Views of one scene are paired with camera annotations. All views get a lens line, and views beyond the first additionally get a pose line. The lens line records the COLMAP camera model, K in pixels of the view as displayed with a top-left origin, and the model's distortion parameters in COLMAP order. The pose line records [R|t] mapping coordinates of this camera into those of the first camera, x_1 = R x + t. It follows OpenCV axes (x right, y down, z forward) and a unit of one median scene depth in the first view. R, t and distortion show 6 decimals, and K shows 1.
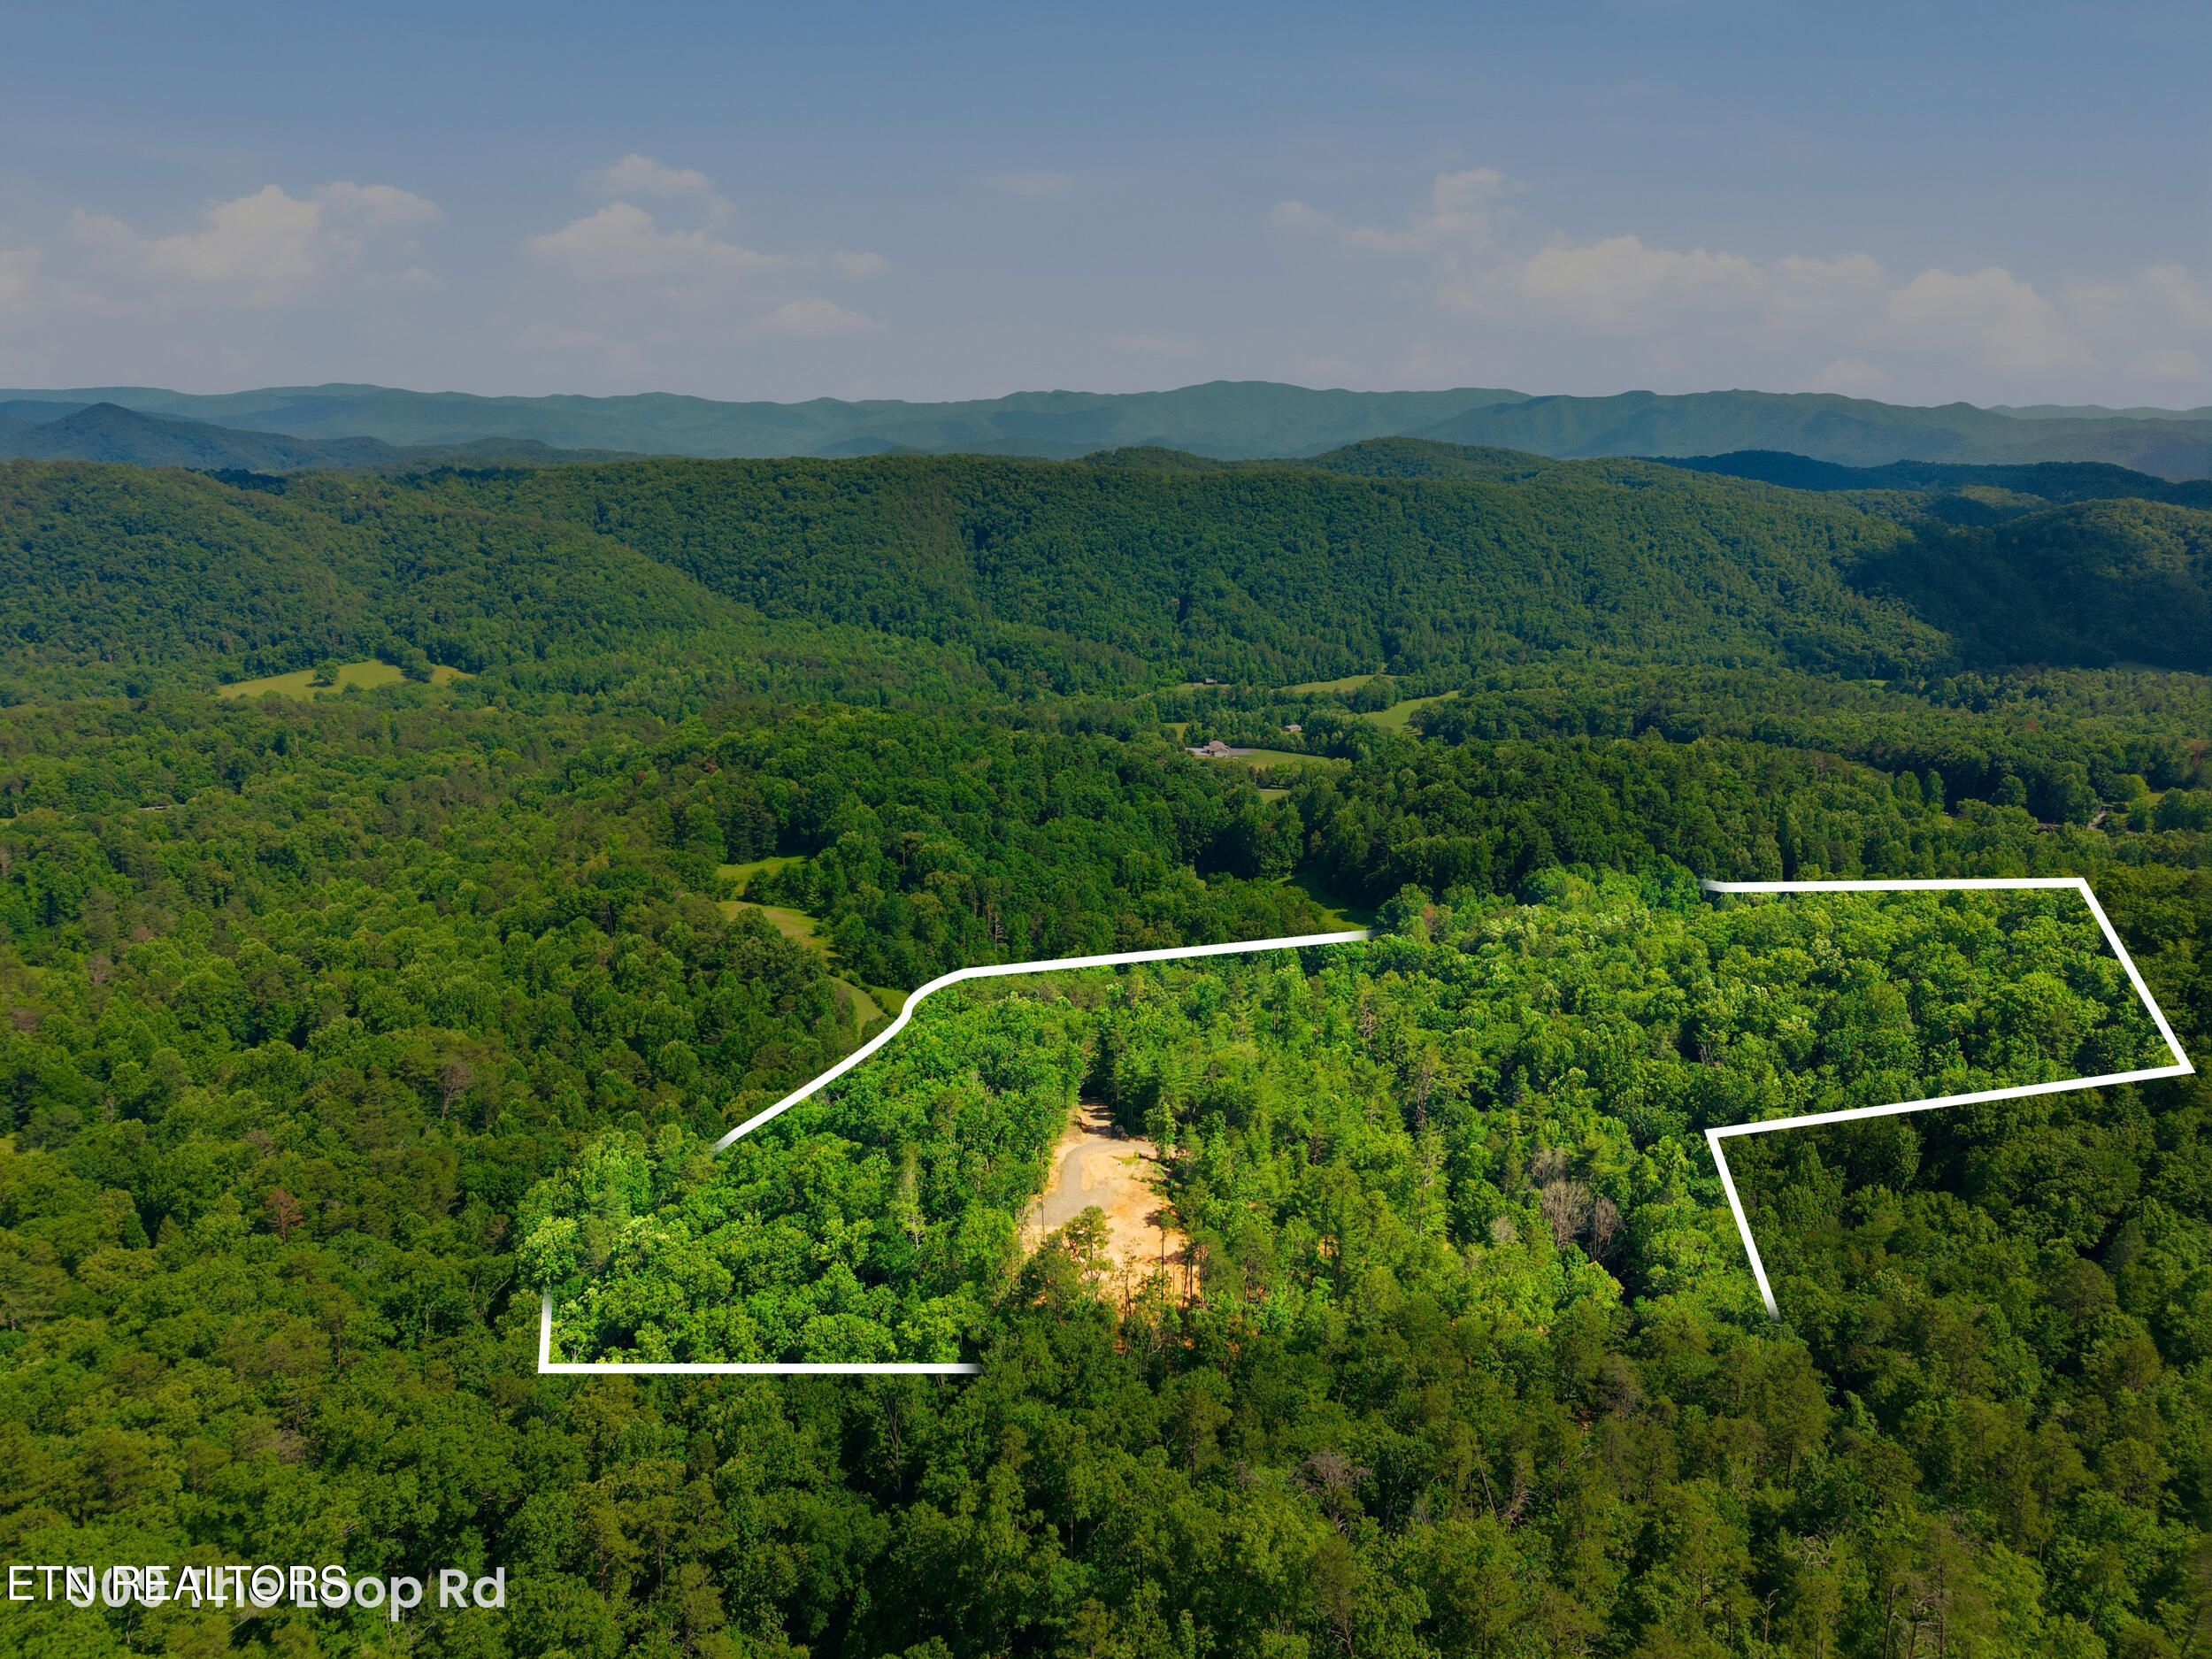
lens RADIAL K [[1602.4, 0, 1106.1], [0, 1602.4, 721.9], [0, 0, 1]] dist [-0.000649, 0.036017]
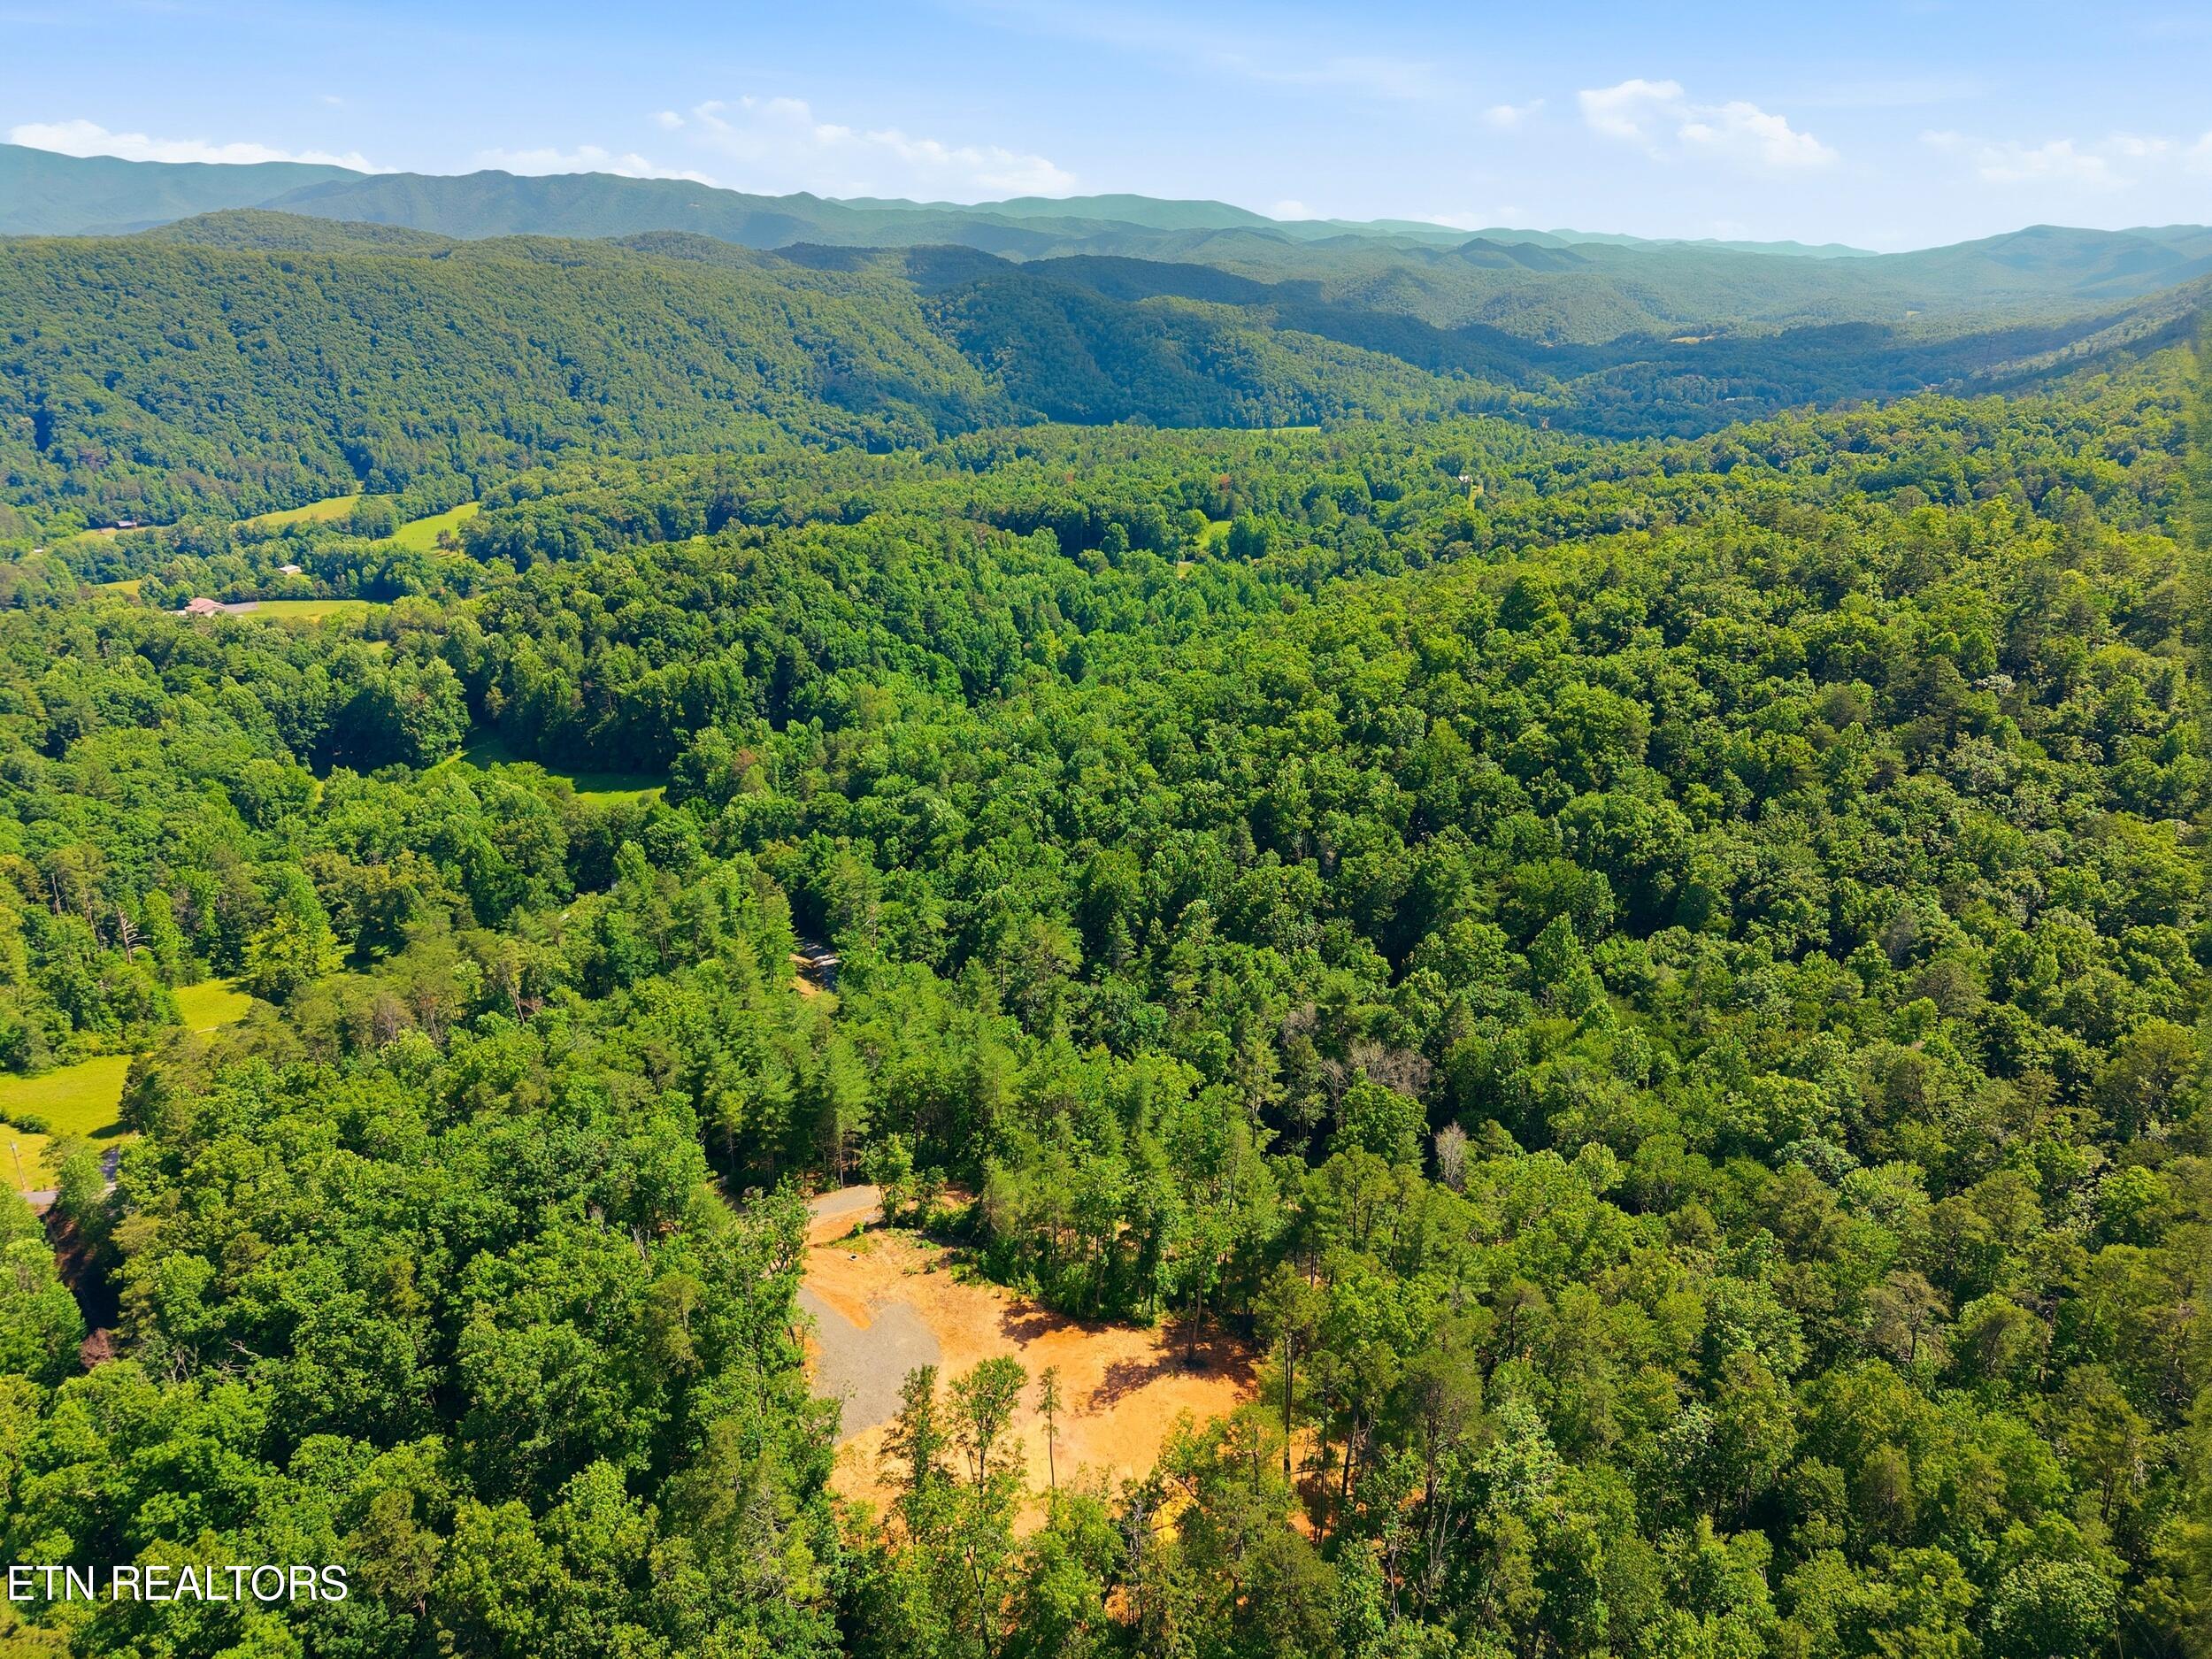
lens RADIAL K [[1602.4, 0, 1106.1], [0, 1602.4, 721.9], [0, 0, 1]] dist [-0.000649, 0.036017]
pose [[0.761039, -0.184124, 0.622027, -0.065806], [0.111470, 0.981729, 0.154216, -0.000091], [-0.639057, -0.048027, 0.767658, 0.124406]]
